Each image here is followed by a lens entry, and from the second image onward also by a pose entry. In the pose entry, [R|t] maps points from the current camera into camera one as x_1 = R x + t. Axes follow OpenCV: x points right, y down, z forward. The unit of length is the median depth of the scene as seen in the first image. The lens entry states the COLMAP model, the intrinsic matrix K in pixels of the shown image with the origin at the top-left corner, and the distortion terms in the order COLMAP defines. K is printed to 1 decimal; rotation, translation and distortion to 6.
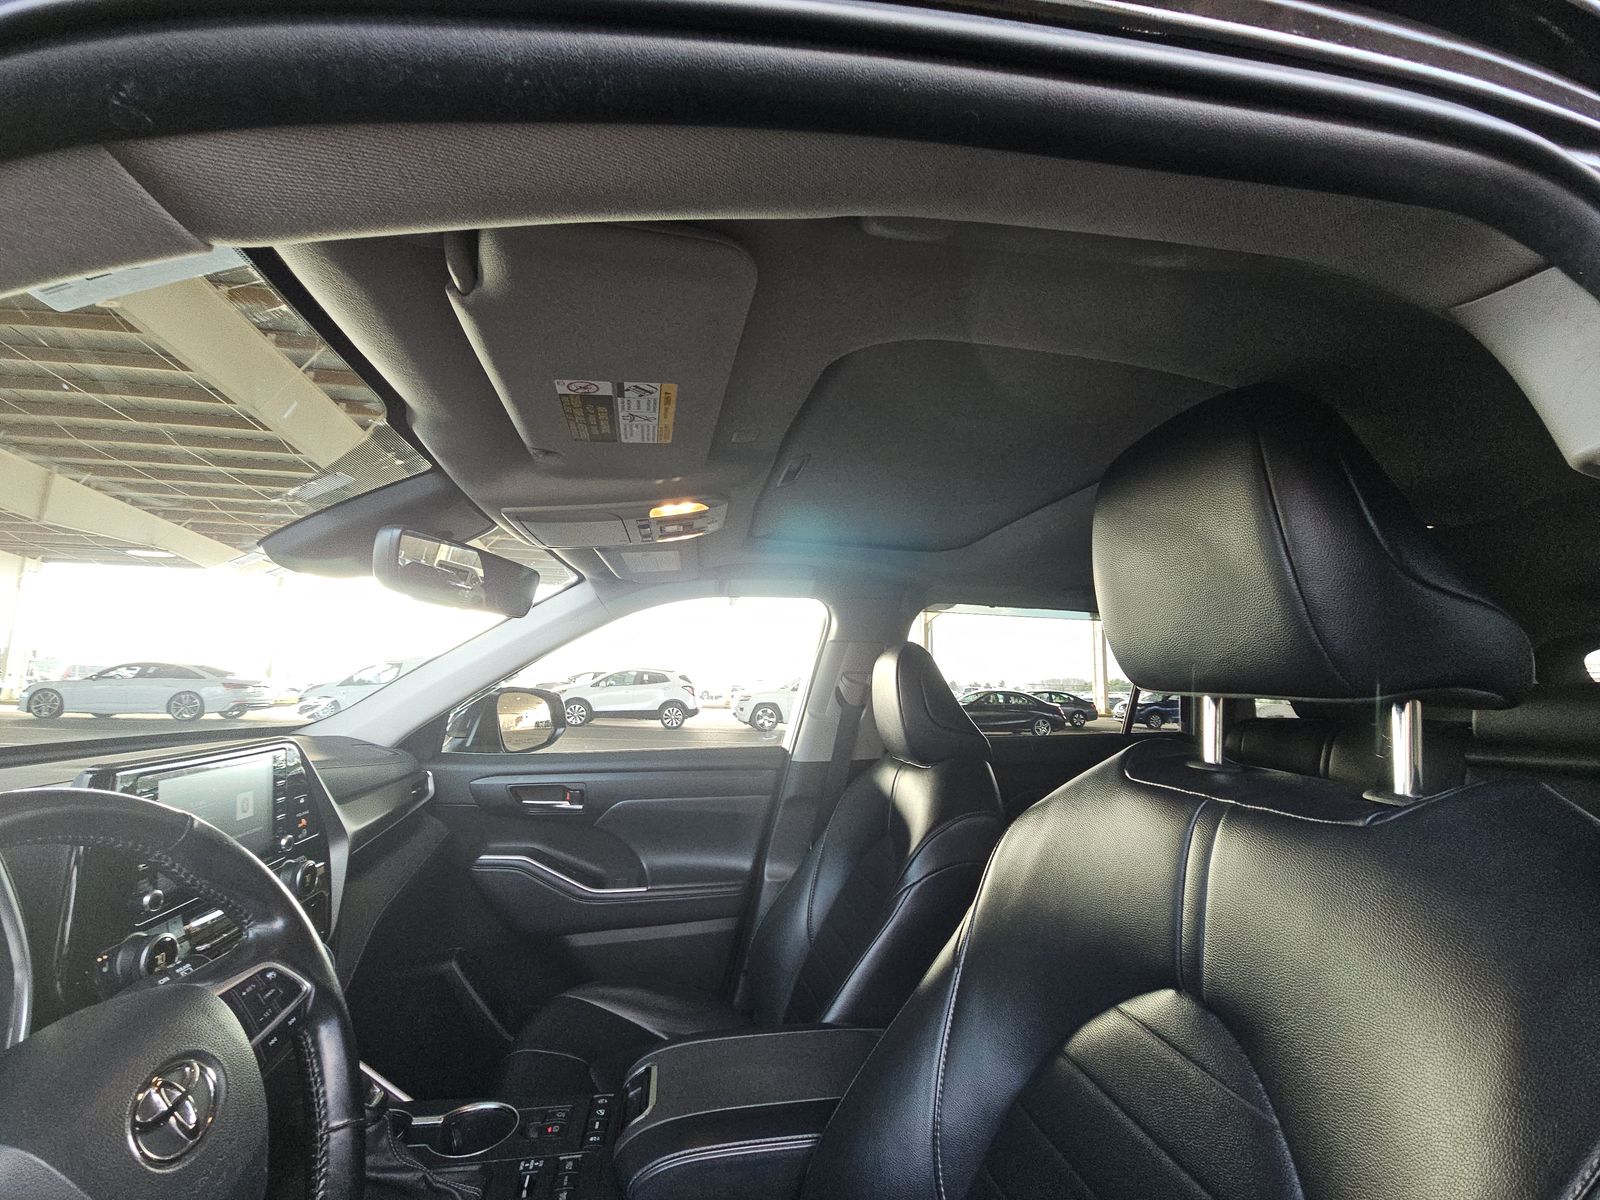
lens RADIAL K [[658.2, 0, 800.0], [0, 658.2, 600.0], [0, 0, 1]] dist [0.003337, -0.005289]
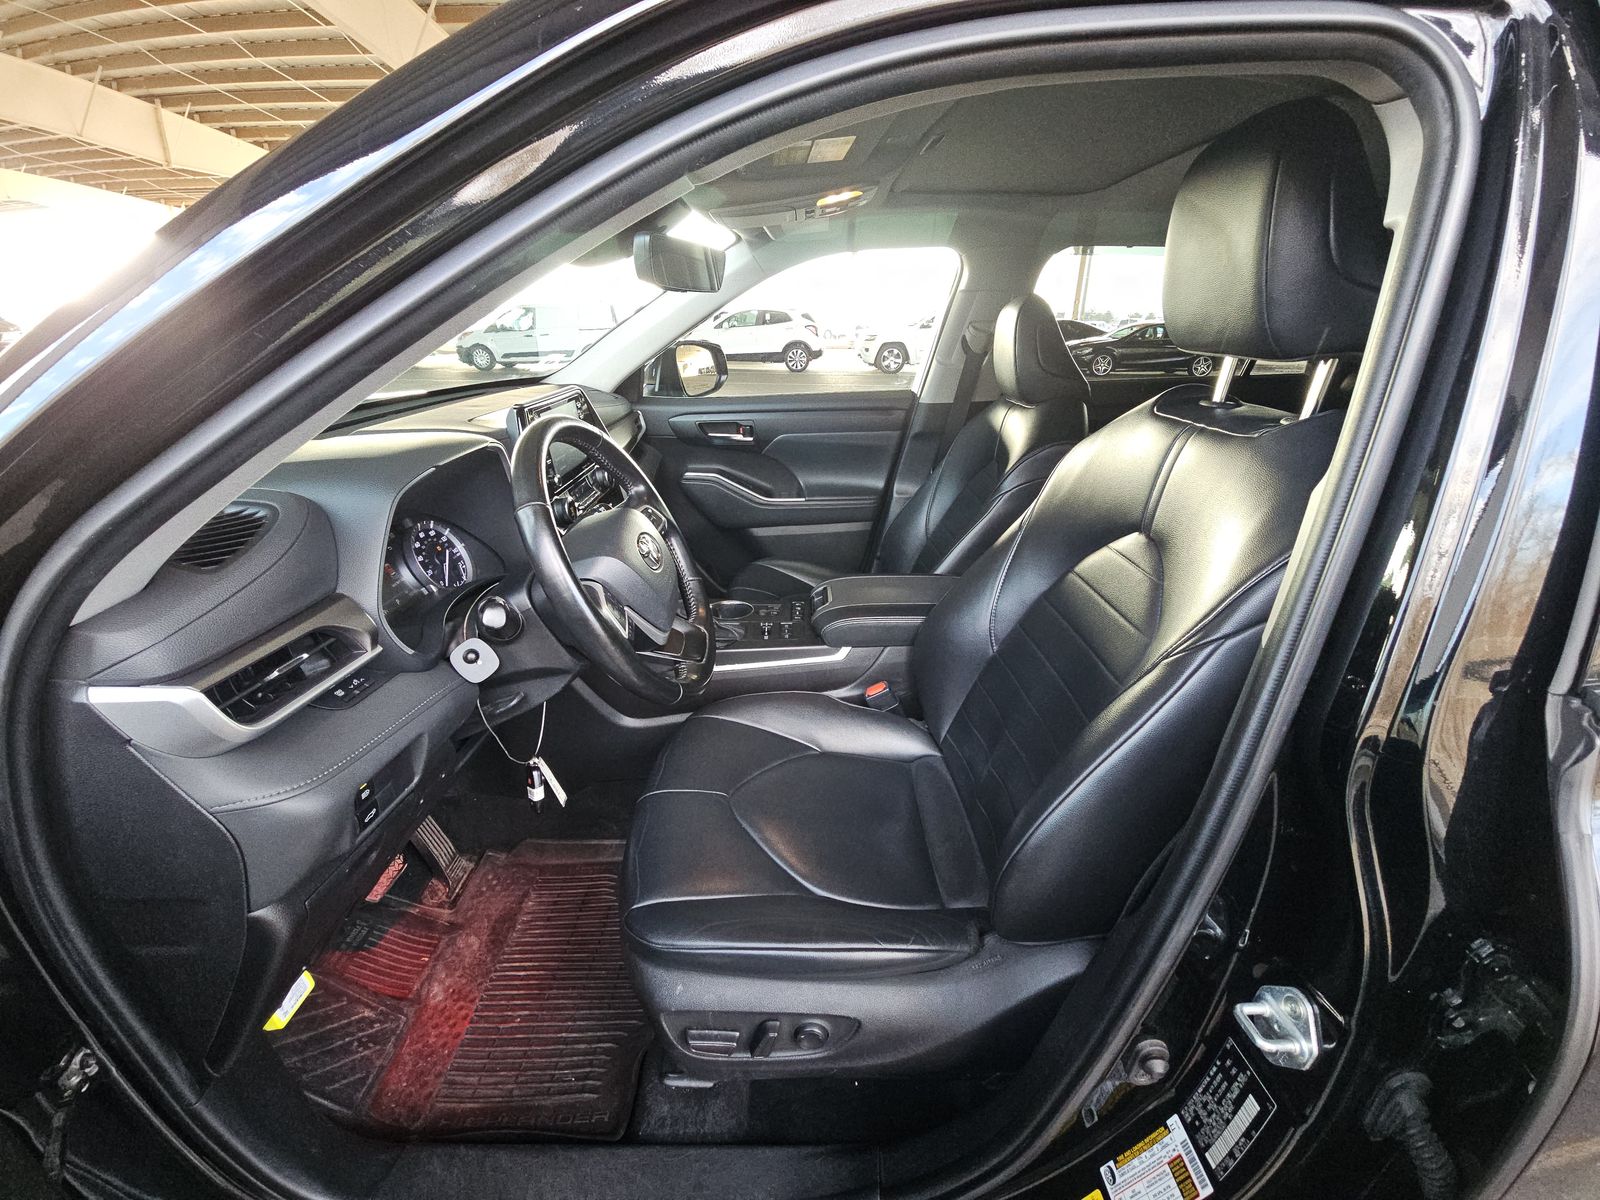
lens RADIAL K [[658.2, 0, 800.0], [0, 658.2, 600.0], [0, 0, 1]] dist [0.003337, -0.005289]
pose [[0.983674, 0.050107, -0.172842, -0.001353], [0.043861, 0.864736, 0.500308, -0.053204], [0.174532, -0.499722, 0.848420, -0.231580]]
